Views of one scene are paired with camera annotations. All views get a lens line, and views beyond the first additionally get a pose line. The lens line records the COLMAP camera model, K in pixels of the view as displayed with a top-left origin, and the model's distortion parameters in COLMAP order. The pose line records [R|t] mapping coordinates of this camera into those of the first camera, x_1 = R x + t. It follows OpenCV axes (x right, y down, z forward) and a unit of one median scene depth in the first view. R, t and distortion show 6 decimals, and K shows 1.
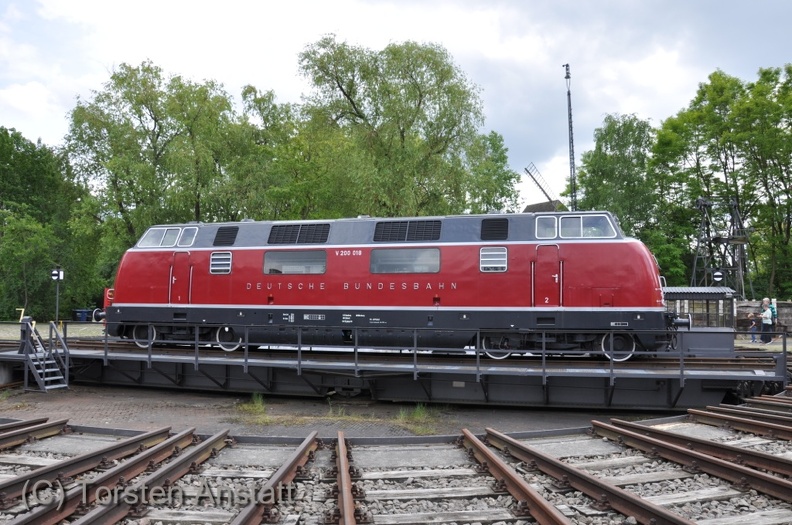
lens RADIAL K [[621.4, 0, 395.7], [0, 621.4, 262.2], [0, 0, 1]] dist [-0.107474, -0.005406]
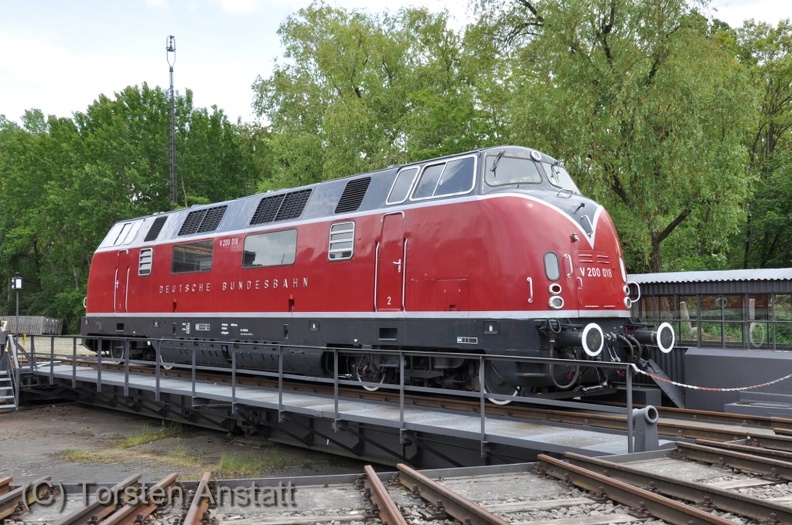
lens RADIAL K [[890.6, 0, 395.8], [0, 890.6, 259.2], [0, 0, 1]] dist [0.018238, 0.000000]
pose [[0.807666, -0.045603, -0.587874, 0.731938], [0.054503, 0.998510, -0.002576, 0.020081], [0.587115, -0.029960, 0.808949, 0.246217]]
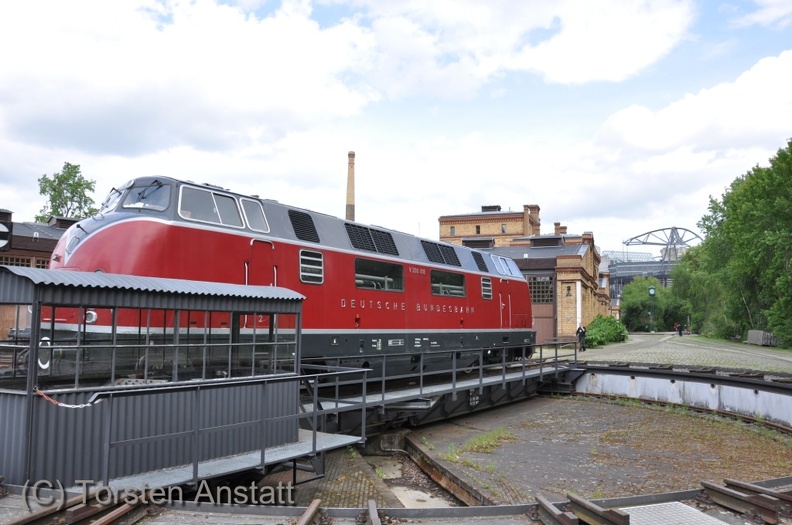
lens RADIAL K [[622.1, 0, 396.4], [0, 622.1, 265.3], [0, 0, 1]] dist [-0.008952, -0.000057]
pose [[0.341714, 0.086520, 0.935813, -0.951711], [-0.071112, 0.995279, -0.066052, 0.040036], [-0.937110, -0.043977, 0.346253, 0.718823]]
